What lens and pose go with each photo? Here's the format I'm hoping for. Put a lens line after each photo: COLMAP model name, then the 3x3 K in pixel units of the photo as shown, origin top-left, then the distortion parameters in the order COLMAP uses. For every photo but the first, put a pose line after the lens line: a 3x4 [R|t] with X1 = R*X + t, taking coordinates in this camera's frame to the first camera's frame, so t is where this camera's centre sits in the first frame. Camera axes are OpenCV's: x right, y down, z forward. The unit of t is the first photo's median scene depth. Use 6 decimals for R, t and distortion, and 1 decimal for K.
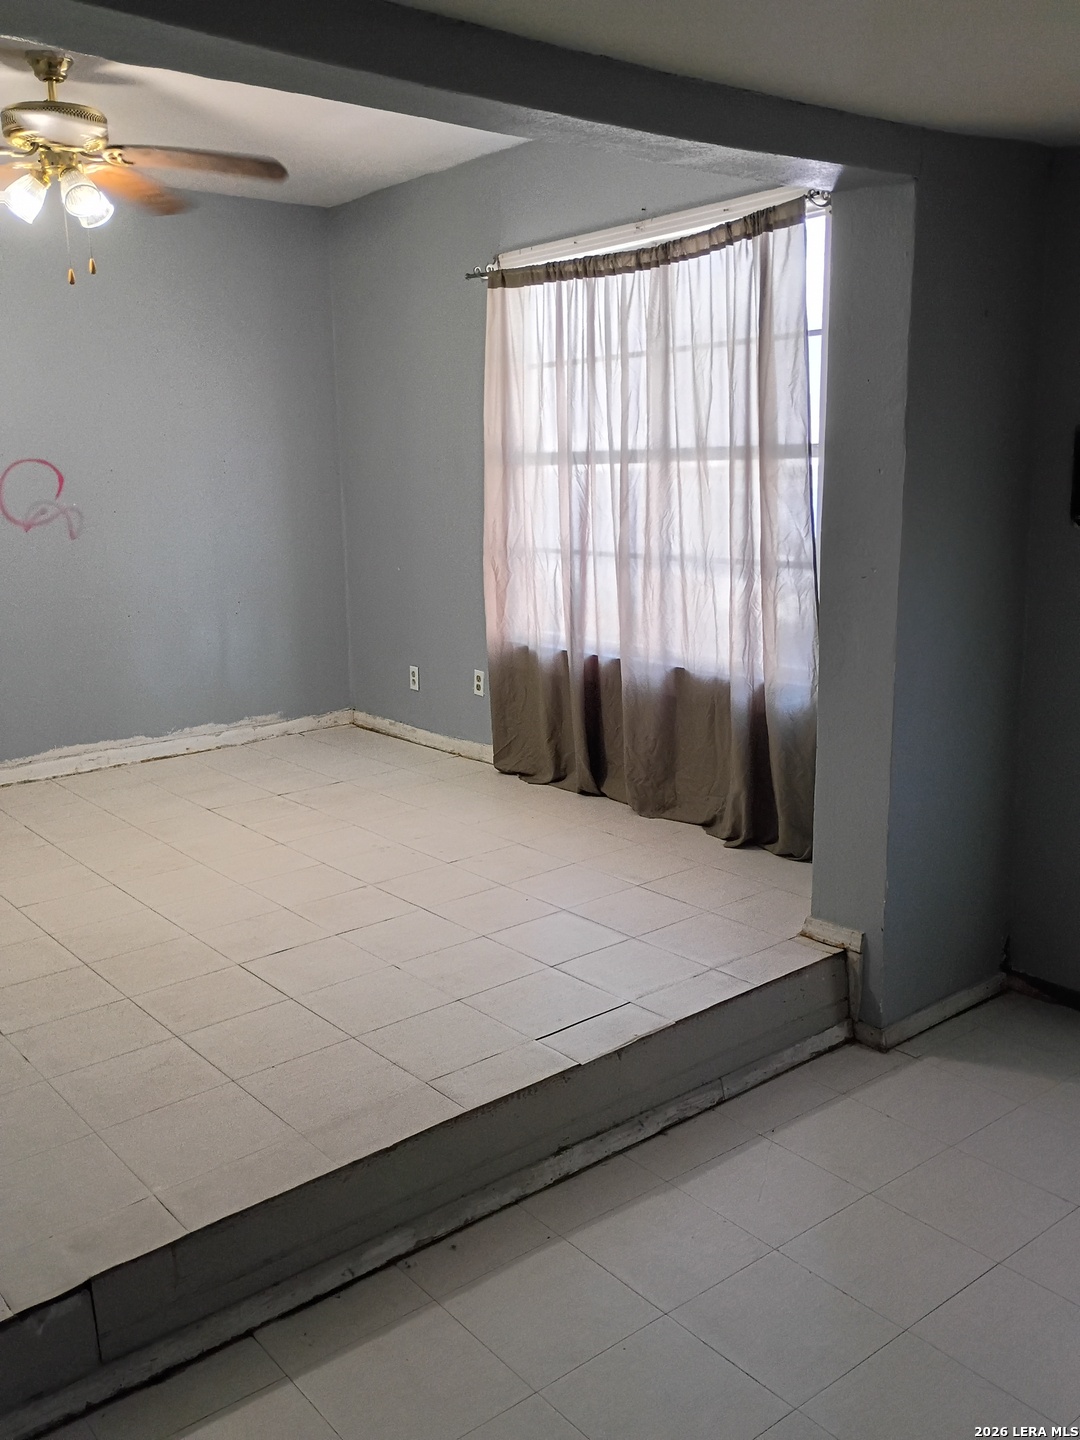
lens RADIAL K [[1242.7, 0, 538.5], [0, 1242.7, 725.0], [0, 0, 1]] dist [0.069154, -0.081544]
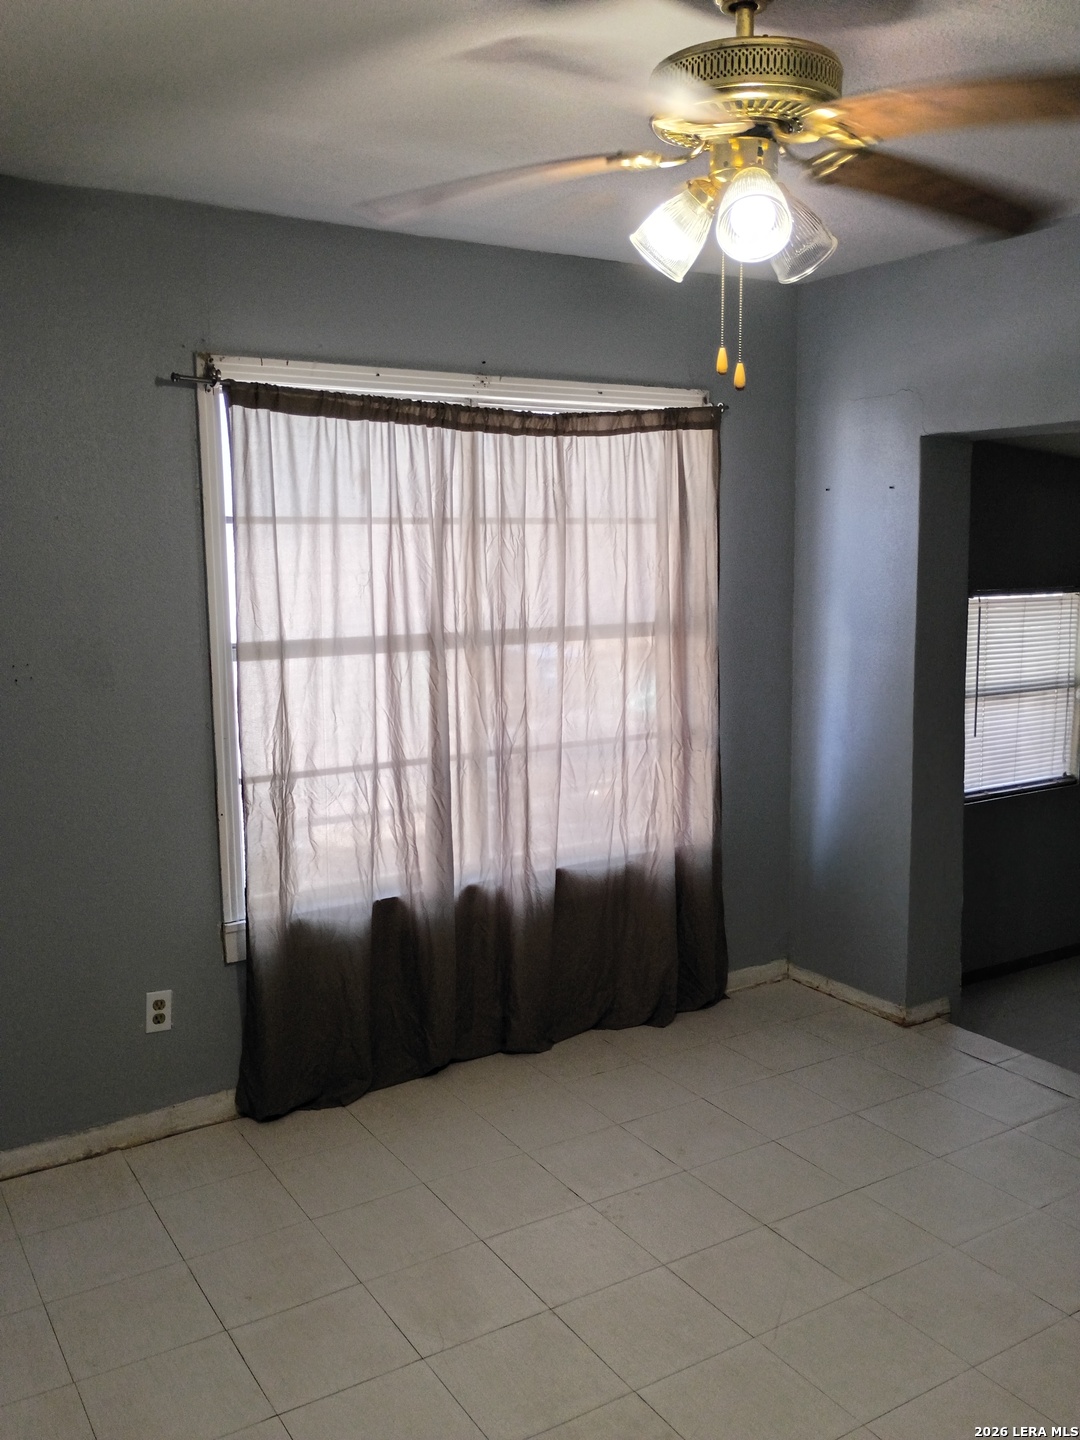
lens RADIAL K [[1242.7, 0, 546.3], [0, 1242.7, 720.6], [0, 0, 1]] dist [0.069154, -0.081544]
pose [[0.119836, -0.108767, 0.986818, -0.784288], [0.216484, 0.972925, 0.080947, -0.230577], [-0.968903, 0.203930, 0.140137, 0.885097]]
